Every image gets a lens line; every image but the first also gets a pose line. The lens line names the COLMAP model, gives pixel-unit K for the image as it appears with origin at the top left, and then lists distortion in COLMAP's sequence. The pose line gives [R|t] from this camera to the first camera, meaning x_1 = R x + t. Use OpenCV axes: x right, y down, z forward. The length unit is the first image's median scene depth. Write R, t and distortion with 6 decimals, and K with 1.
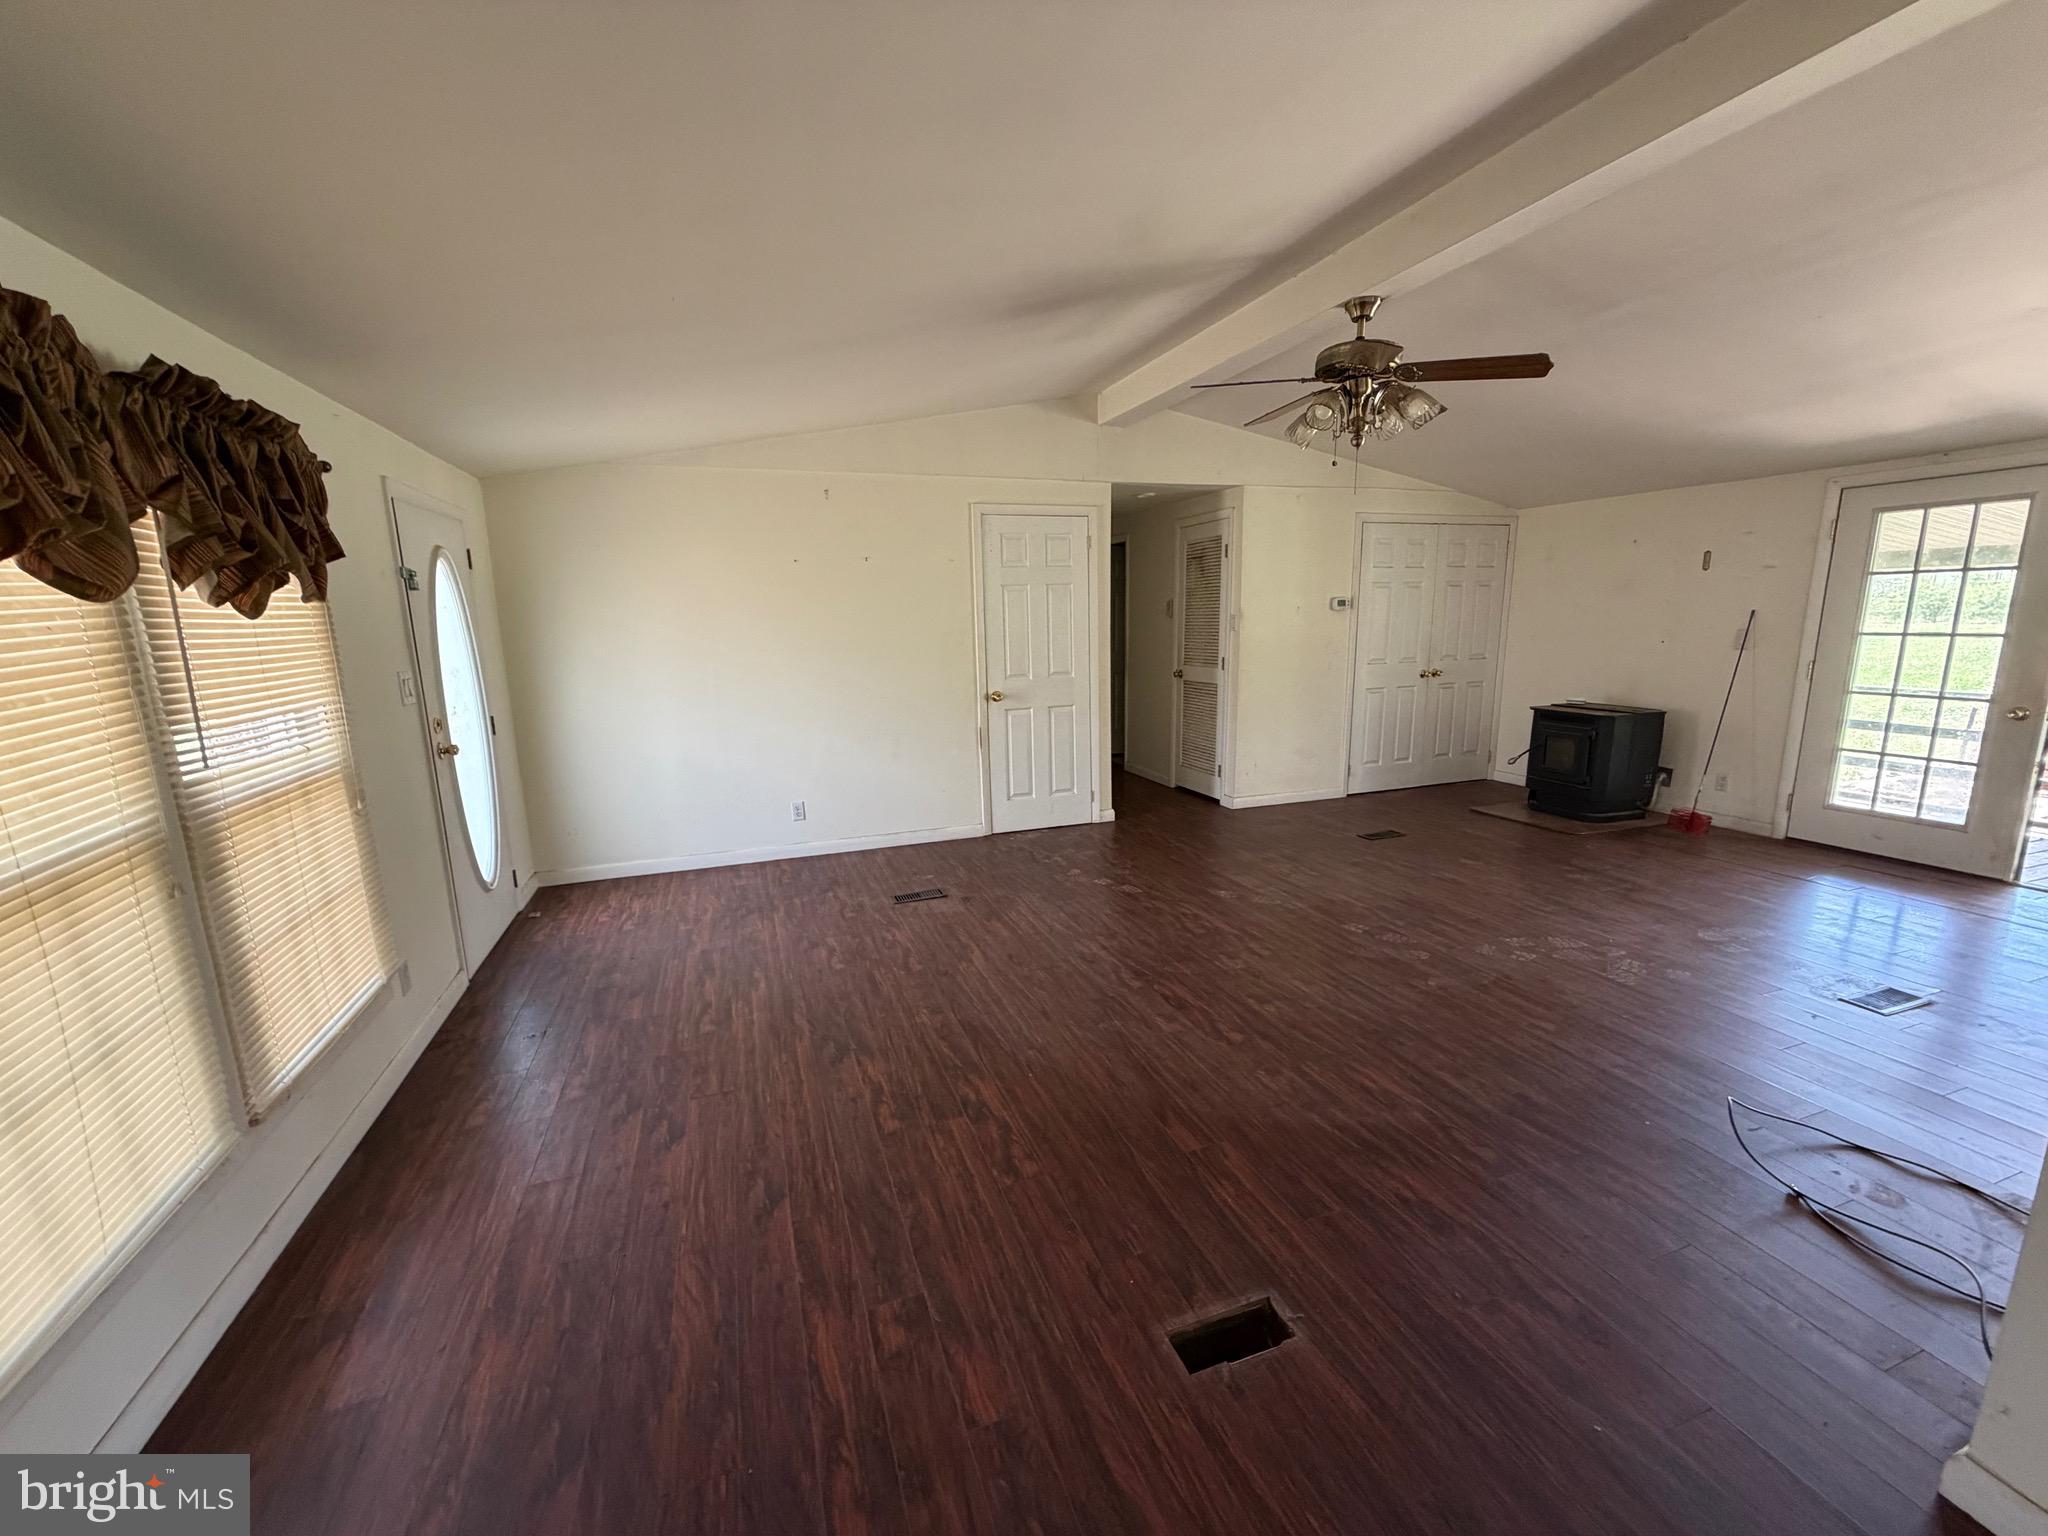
lens RADIAL K [[818.4, 0, 1024.3], [0, 818.4, 769.8], [0, 0, 1]] dist [-0.000662, 0.000013]
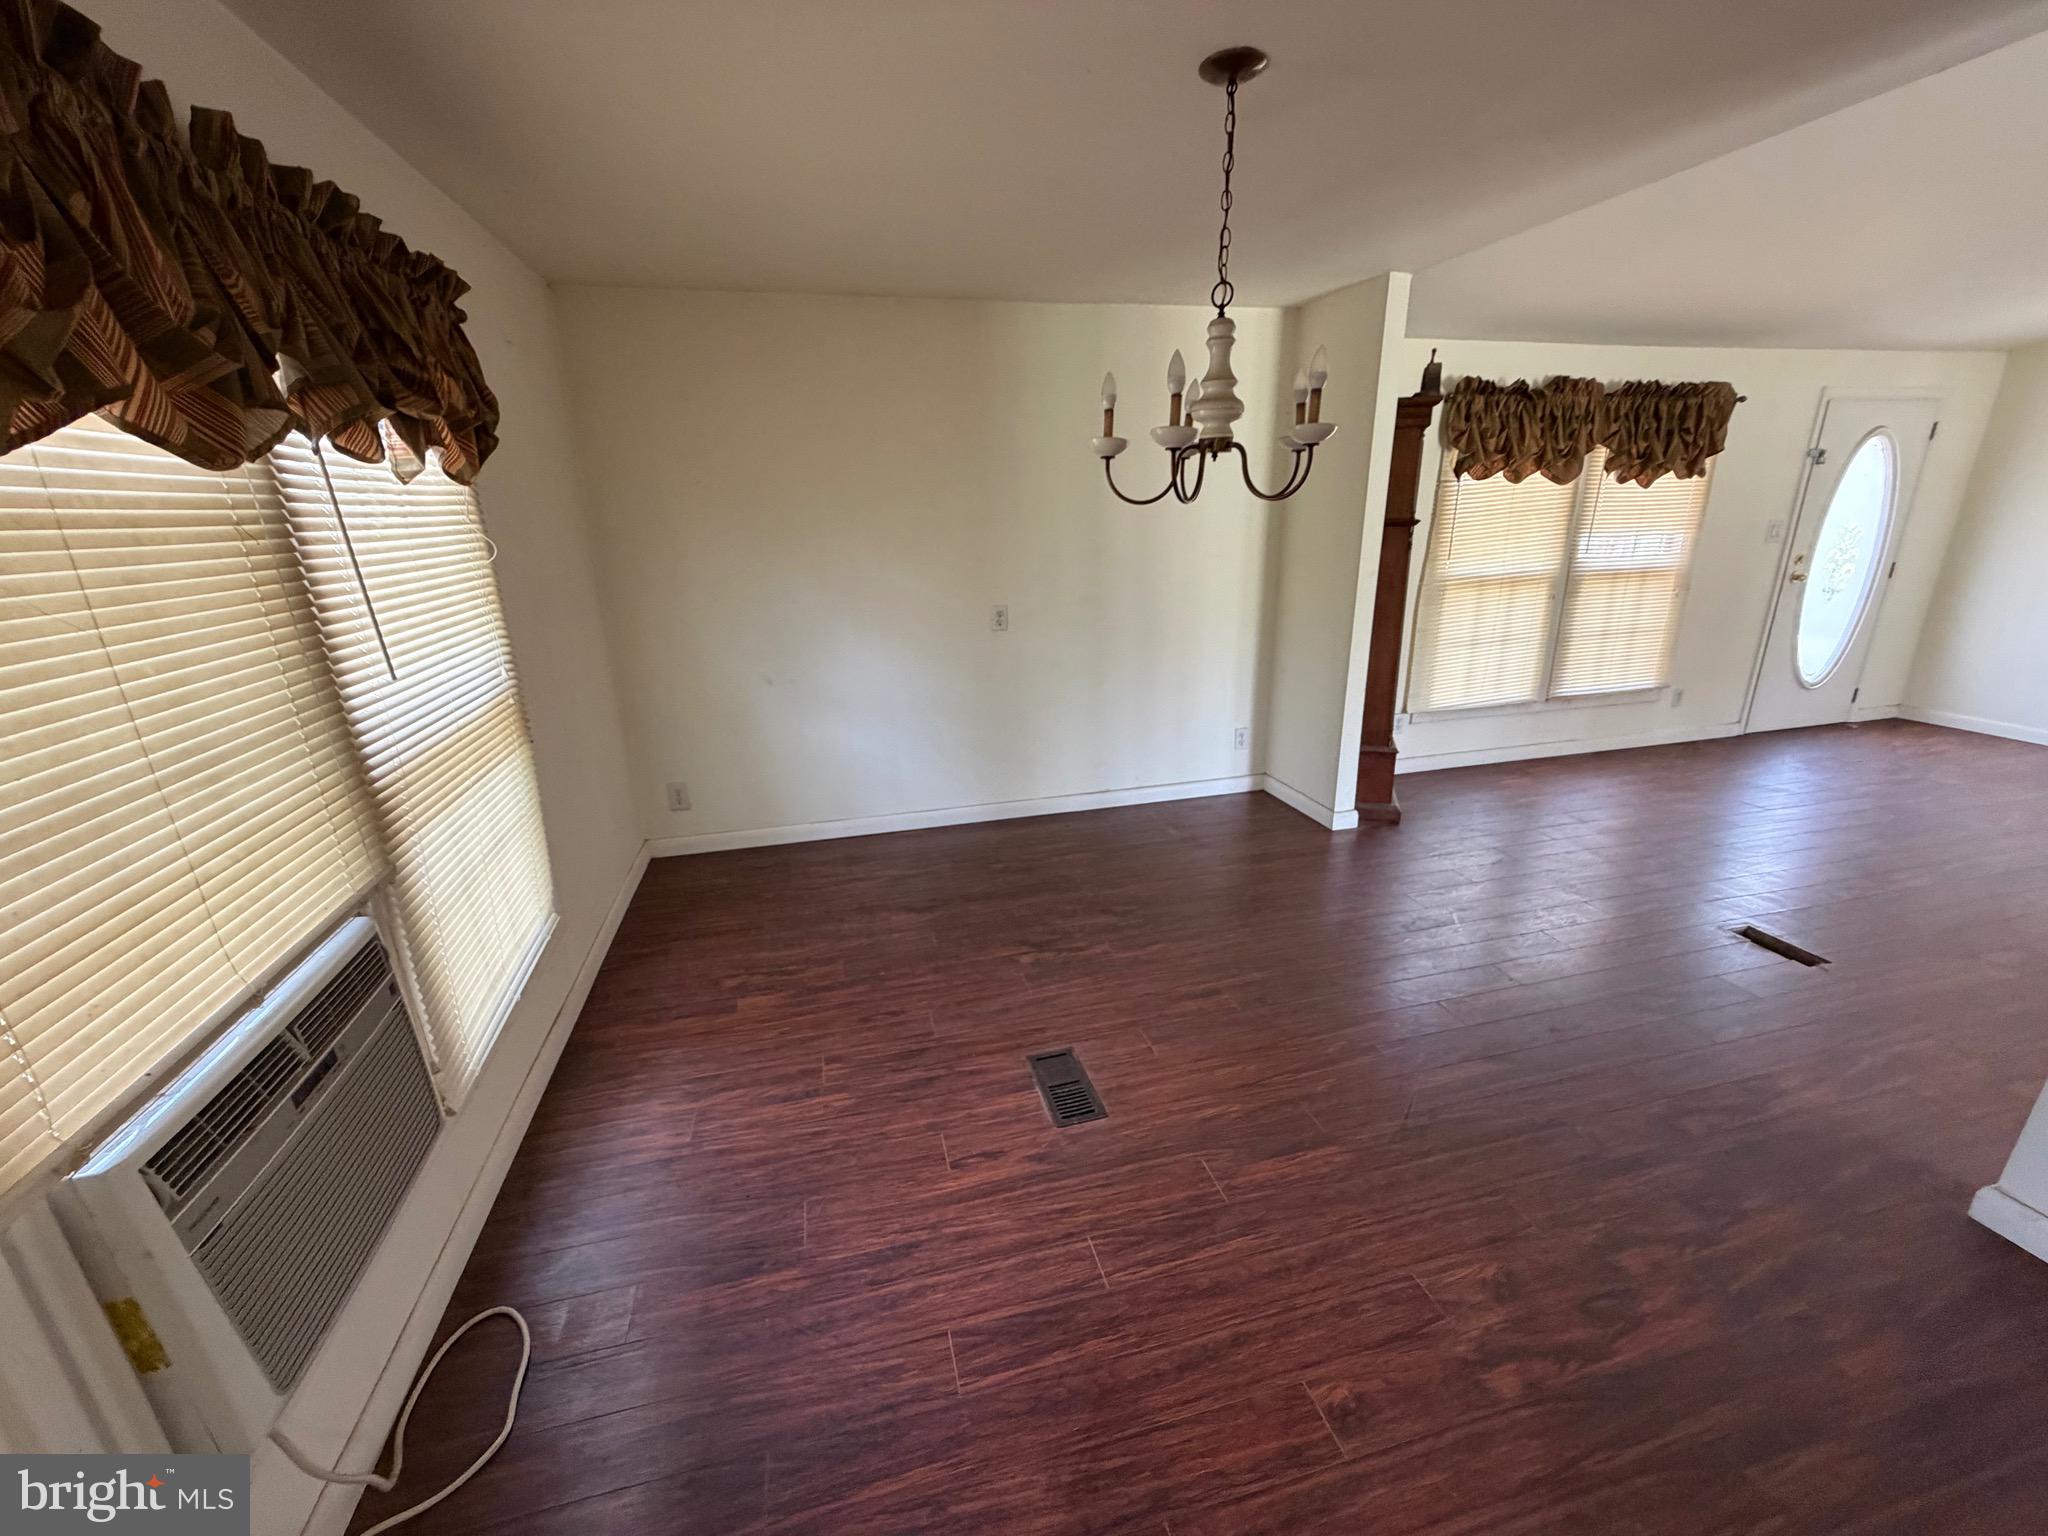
lens RADIAL K [[818.4, 0, 1024.3], [0, 818.4, 769.8], [0, 0, 1]] dist [-0.000662, 0.000013]
pose [[-0.091407, 0.321058, -0.942638, 1.130405], [-0.161100, 0.929364, 0.332159, 0.039638], [0.982696, 0.182220, -0.033228, -0.316145]]
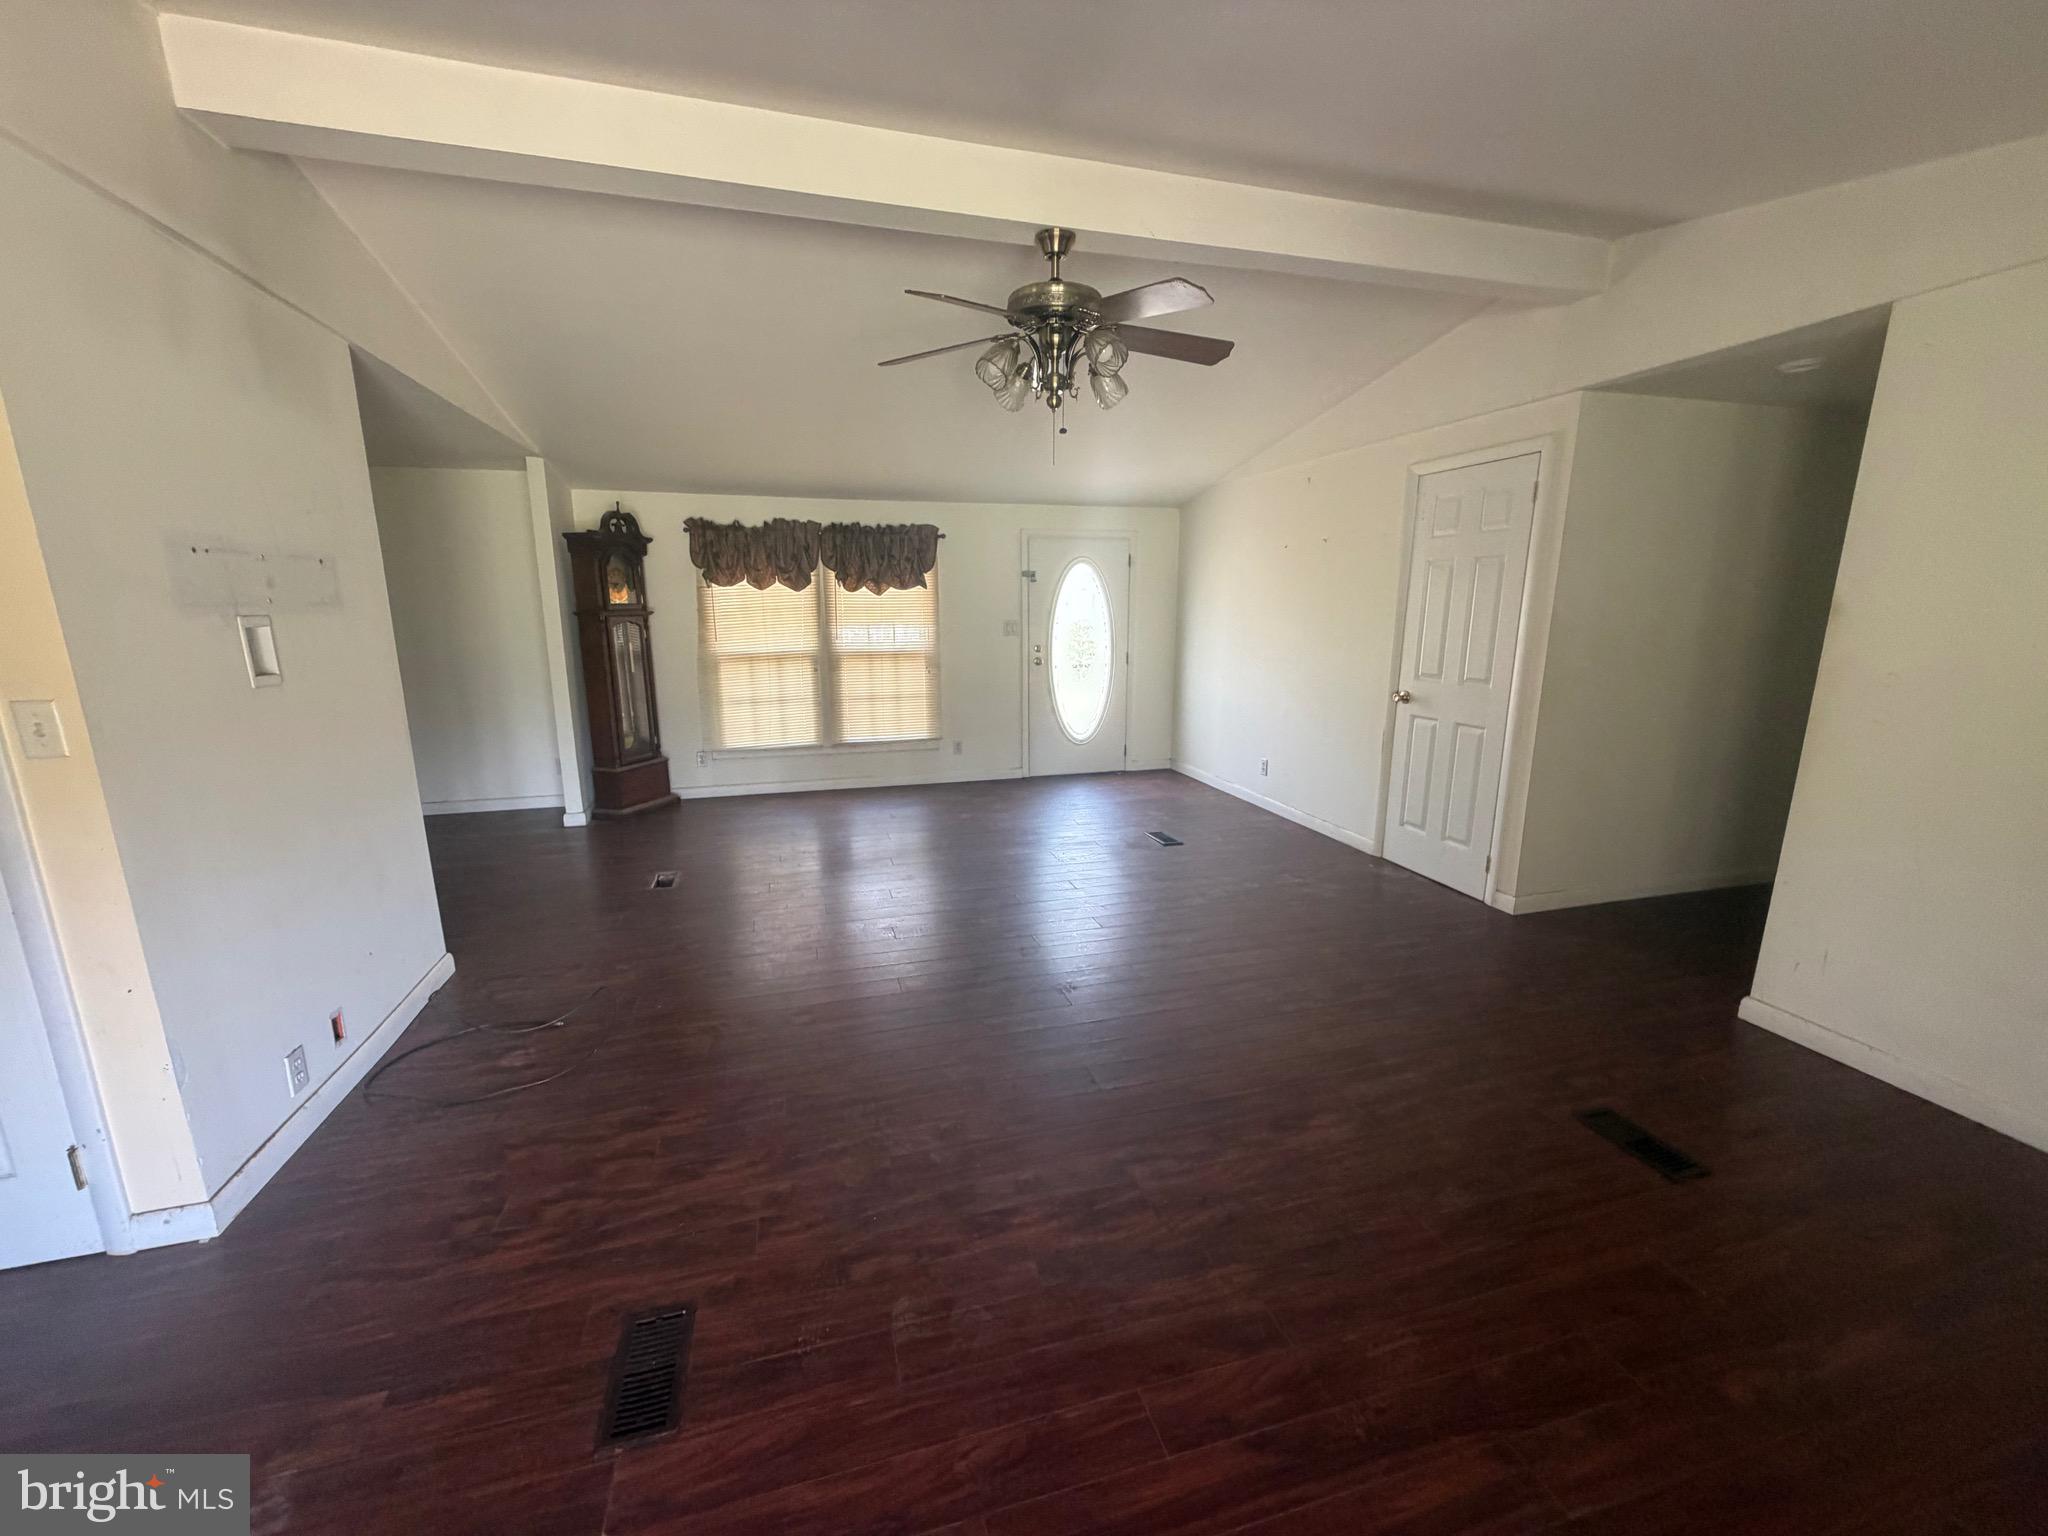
lens RADIAL K [[818.4, 0, 1024.3], [0, 818.4, 769.8], [0, 0, 1]] dist [-0.000662, 0.000013]
pose [[-0.067550, 0.220708, -0.972998, 1.598951], [-0.185122, 0.955519, 0.229596, -0.271687], [0.980391, 0.195632, -0.023687, 1.285392]]
